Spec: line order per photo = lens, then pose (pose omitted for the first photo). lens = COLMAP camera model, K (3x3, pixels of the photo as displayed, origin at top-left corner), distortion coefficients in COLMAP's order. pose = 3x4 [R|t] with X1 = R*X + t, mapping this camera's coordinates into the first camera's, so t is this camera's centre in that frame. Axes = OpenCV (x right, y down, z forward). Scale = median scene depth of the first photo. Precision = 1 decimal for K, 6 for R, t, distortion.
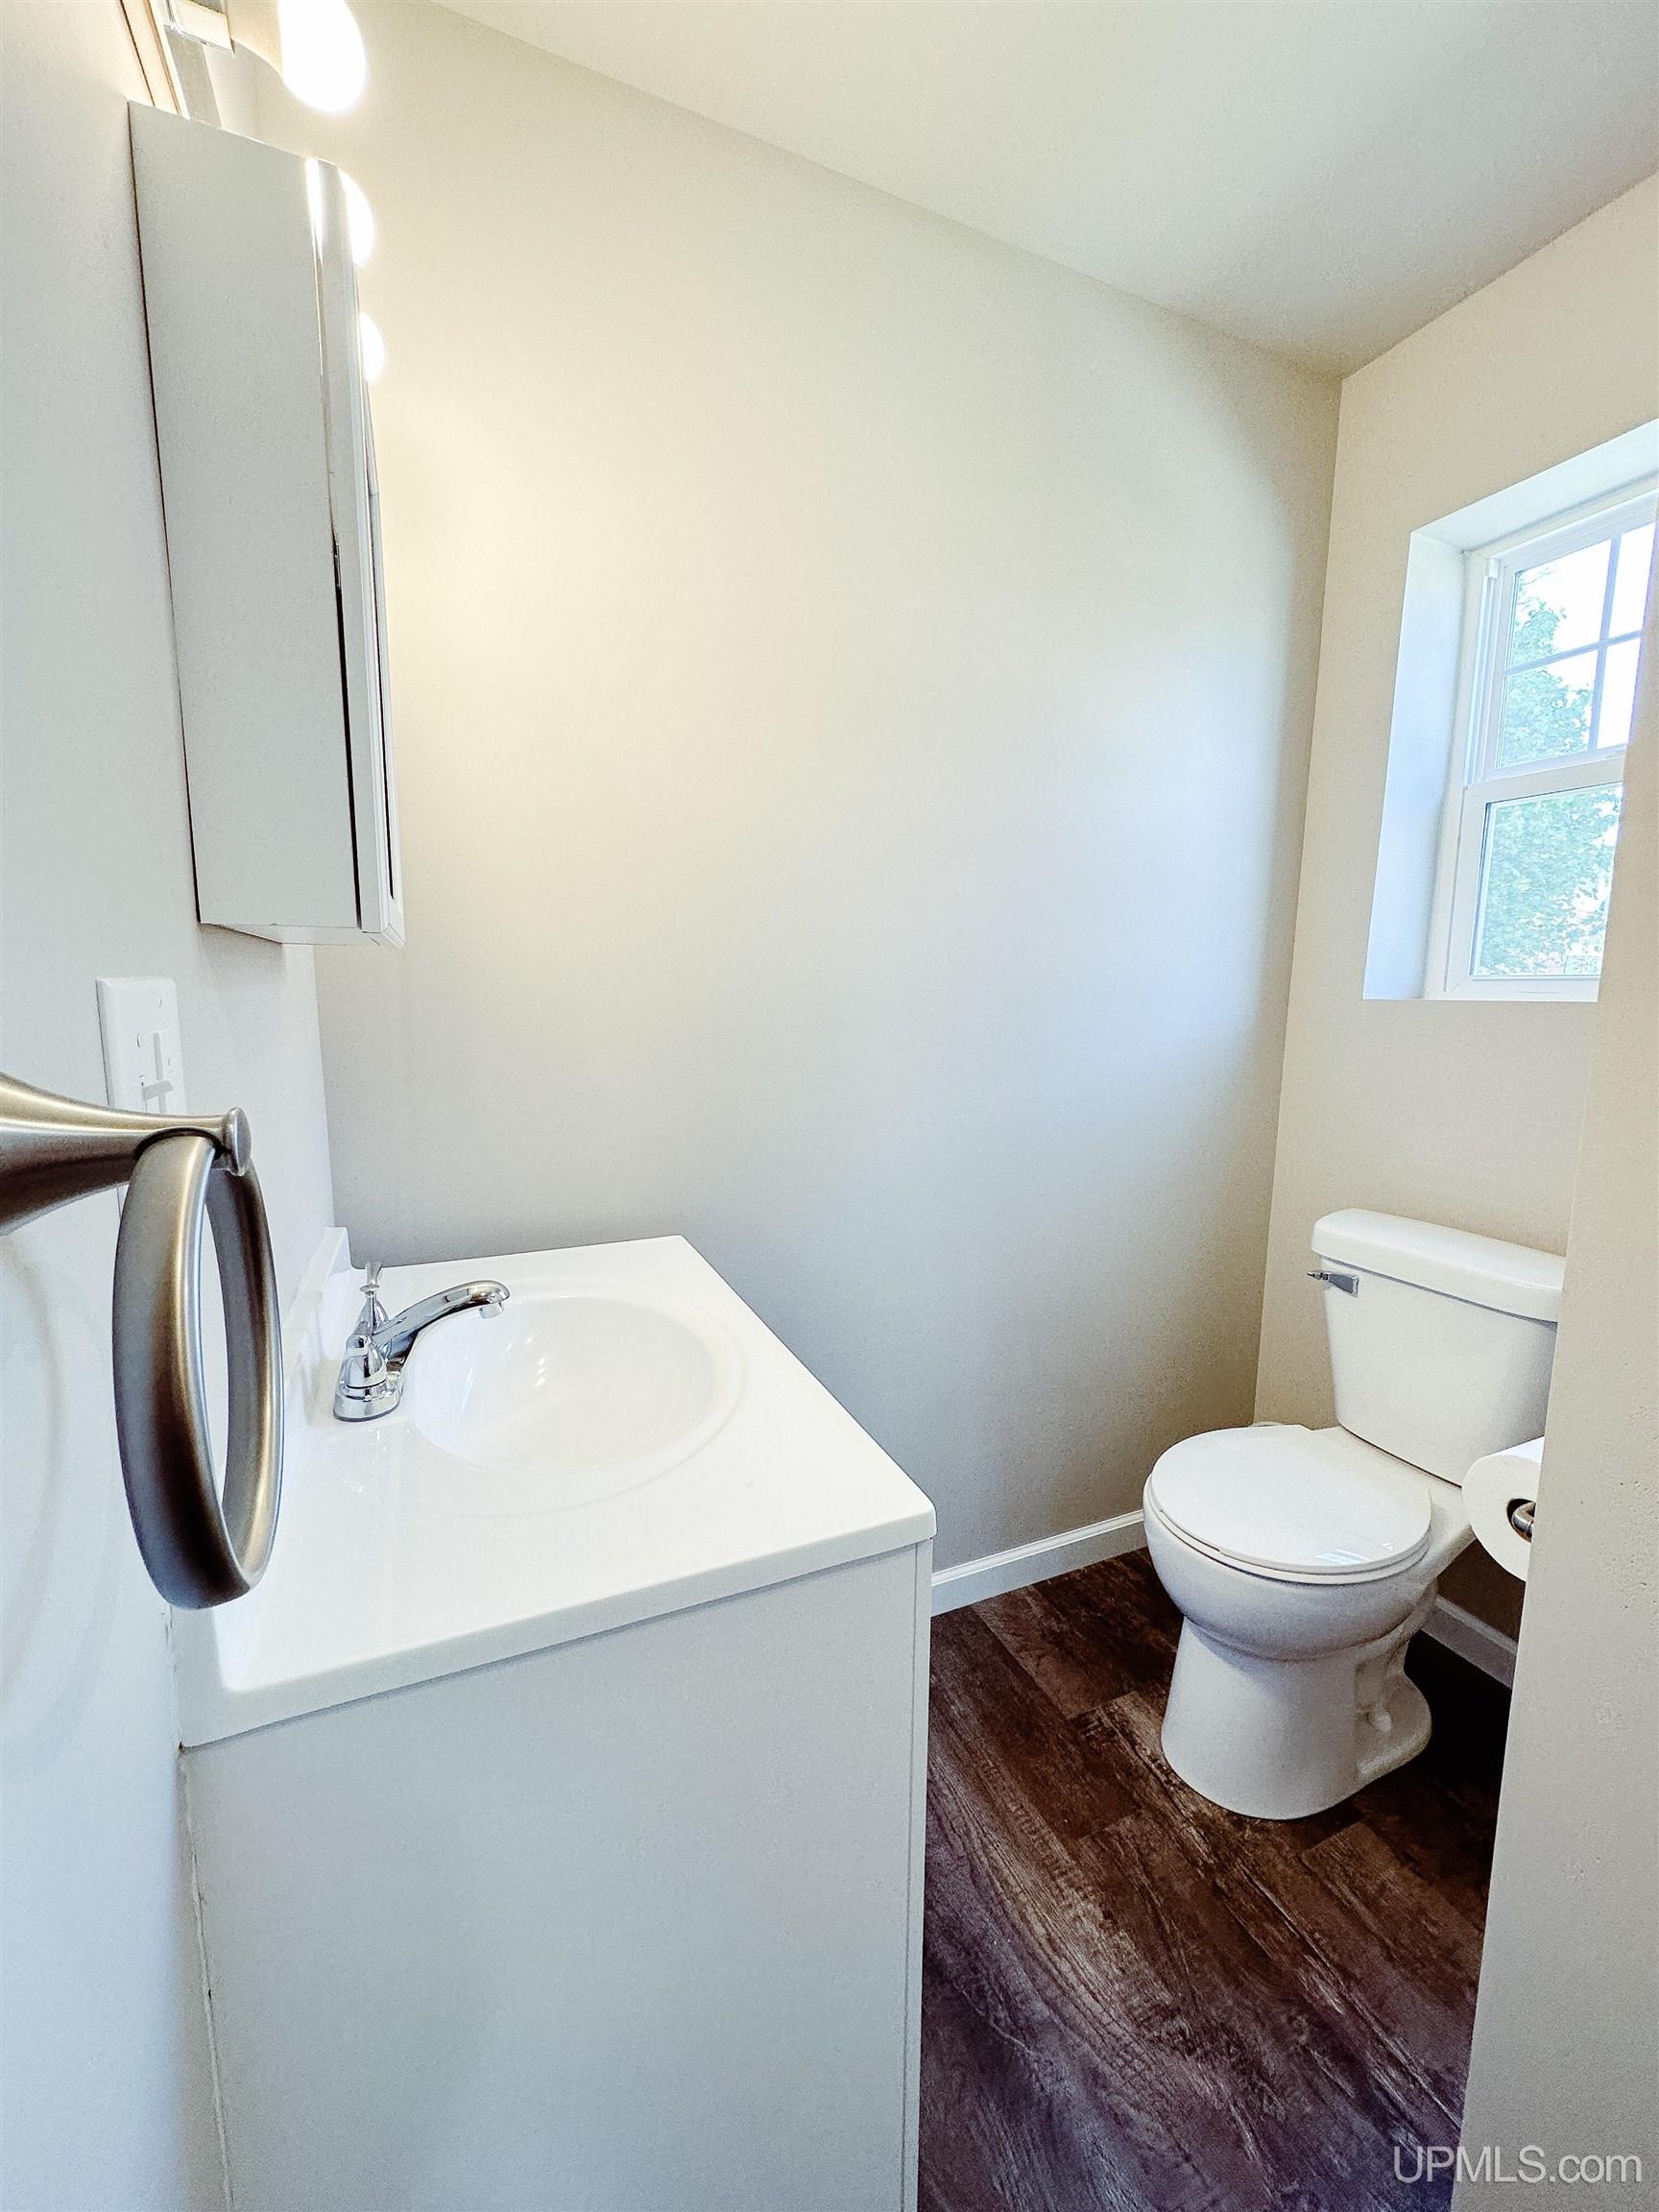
lens RADIAL K [[891.0, 0, 833.4], [0, 891.0, 1108.1], [0, 0, 1]] dist [-0.000634, 0.001070]
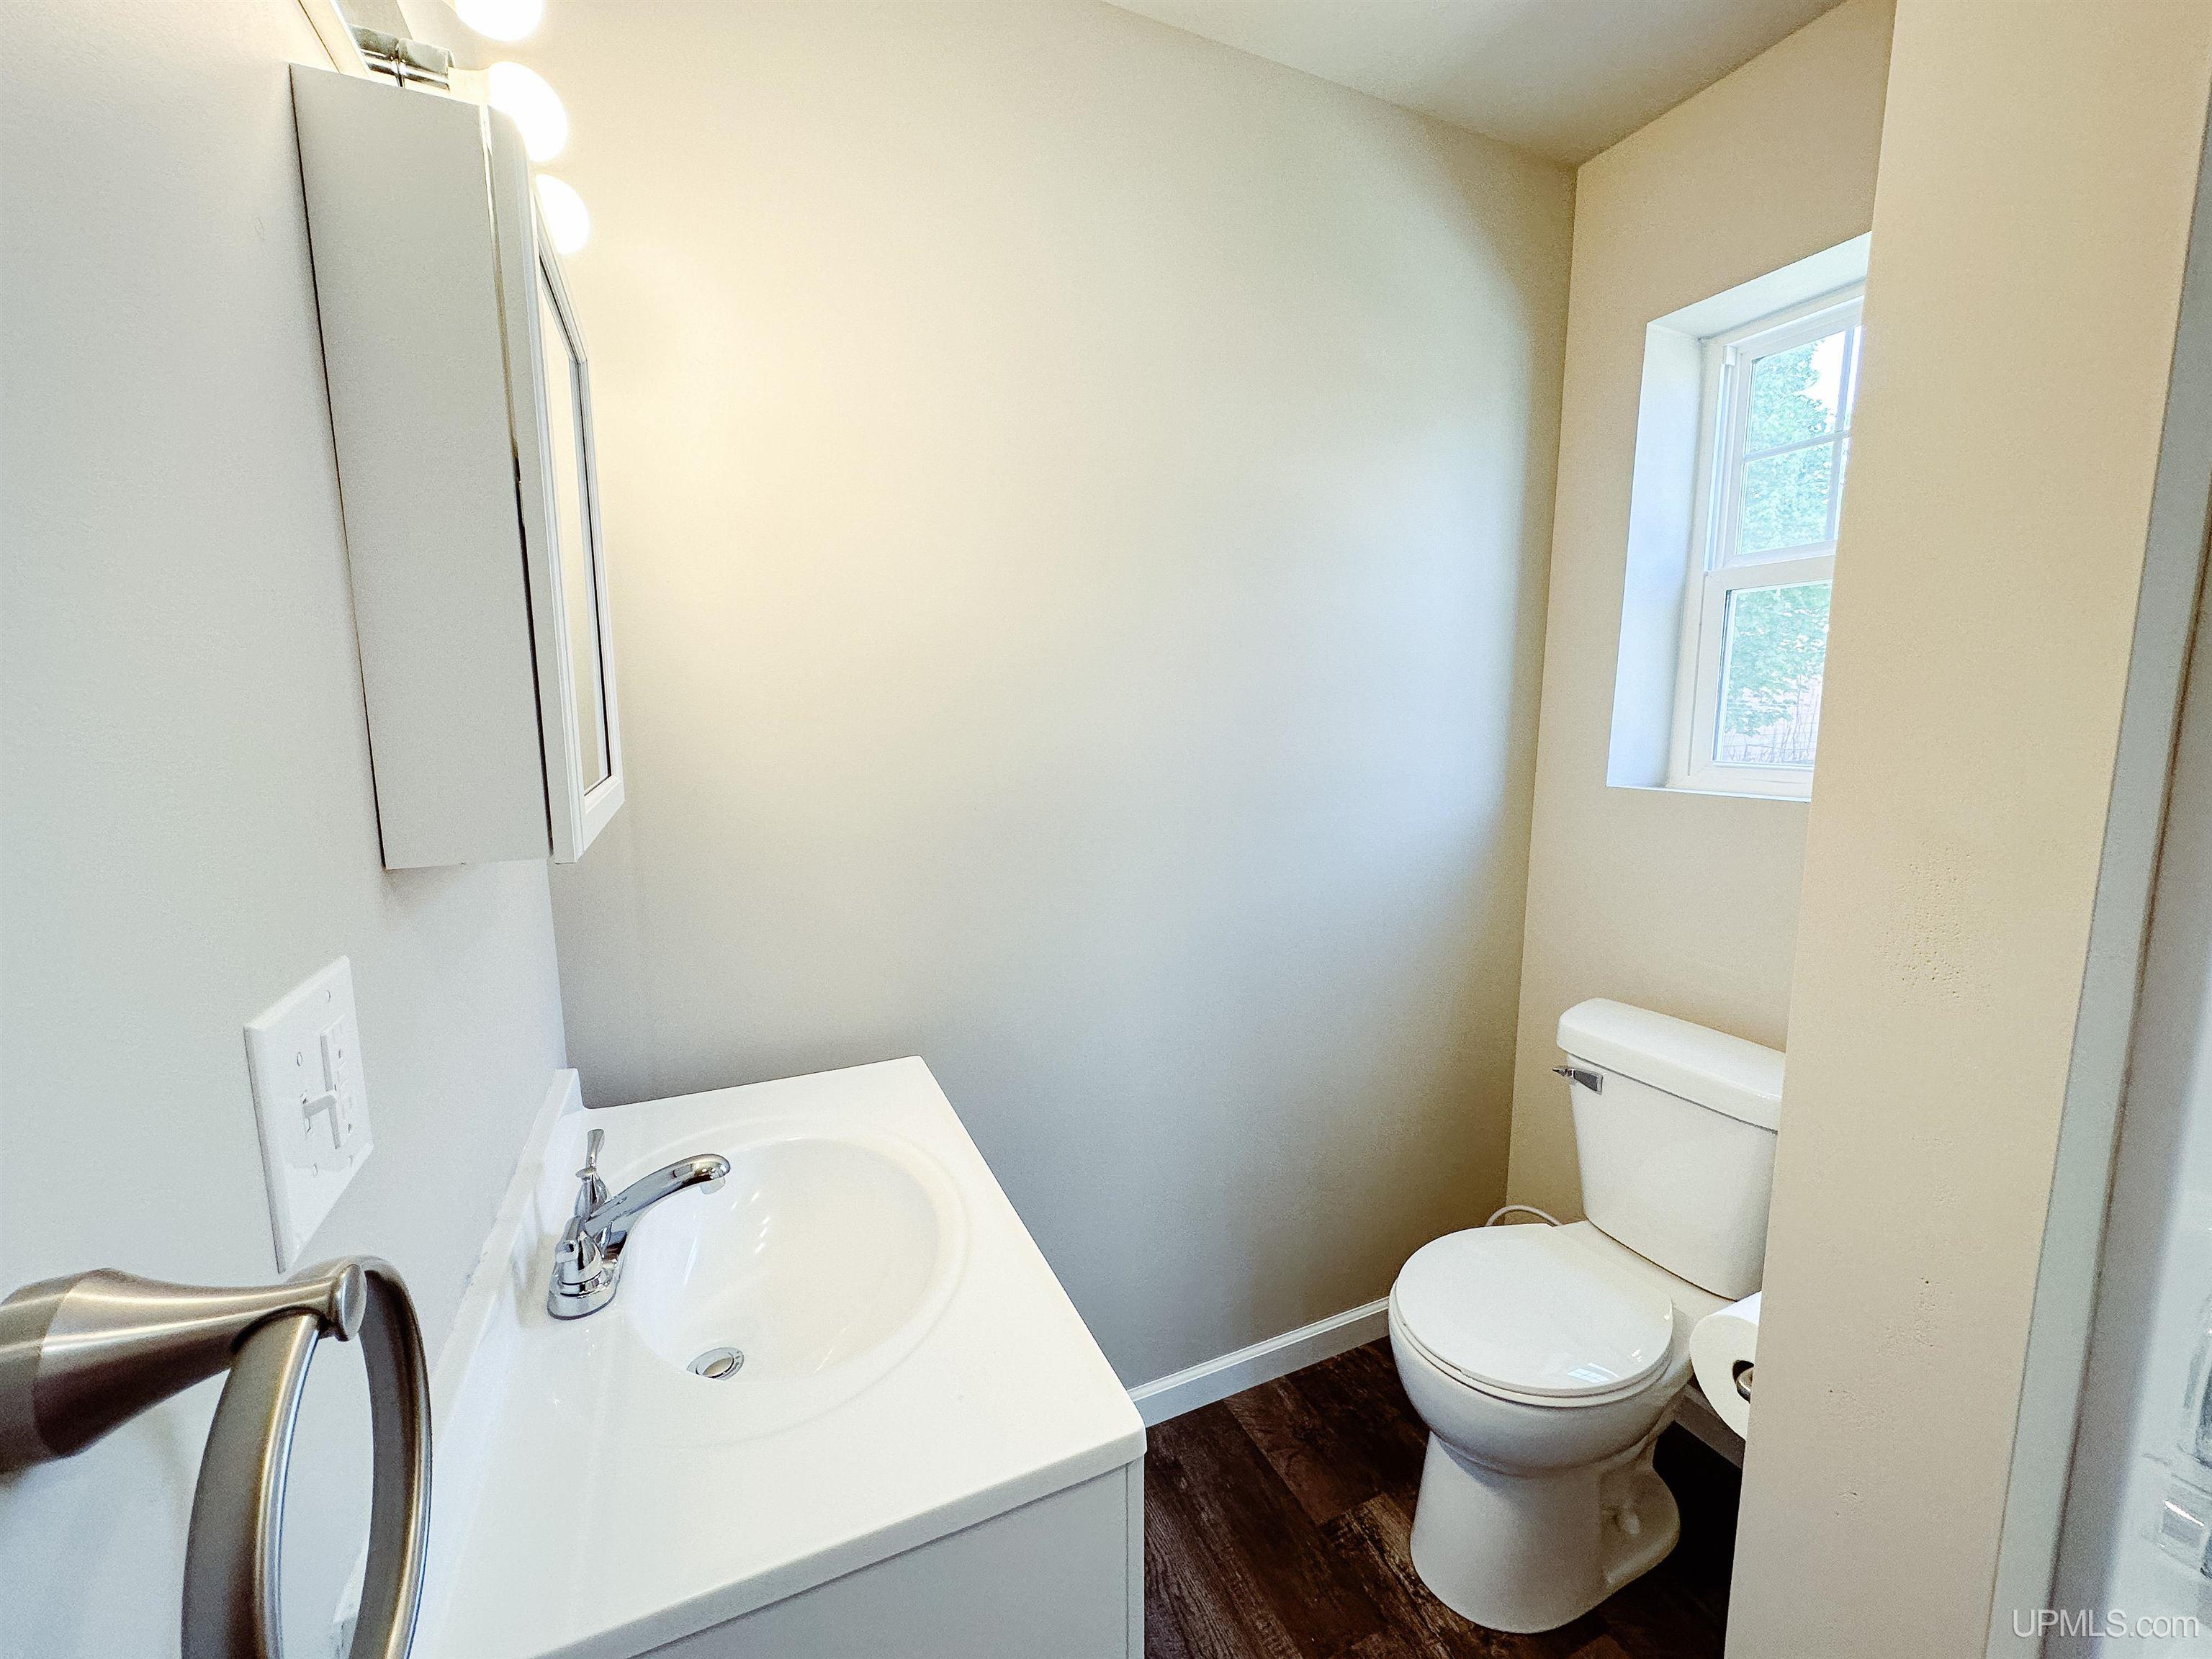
lens RADIAL K [[891.0, 0, 1112.2], [0, 891.0, 825.1], [0, 0, 1]] dist [-0.000634, 0.001070]
pose [[0.999865, -0.015361, 0.005747, 0.039803], [0.015334, 0.999871, 0.004842, -0.110745], [-0.005821, -0.004754, 0.999972, 0.004809]]
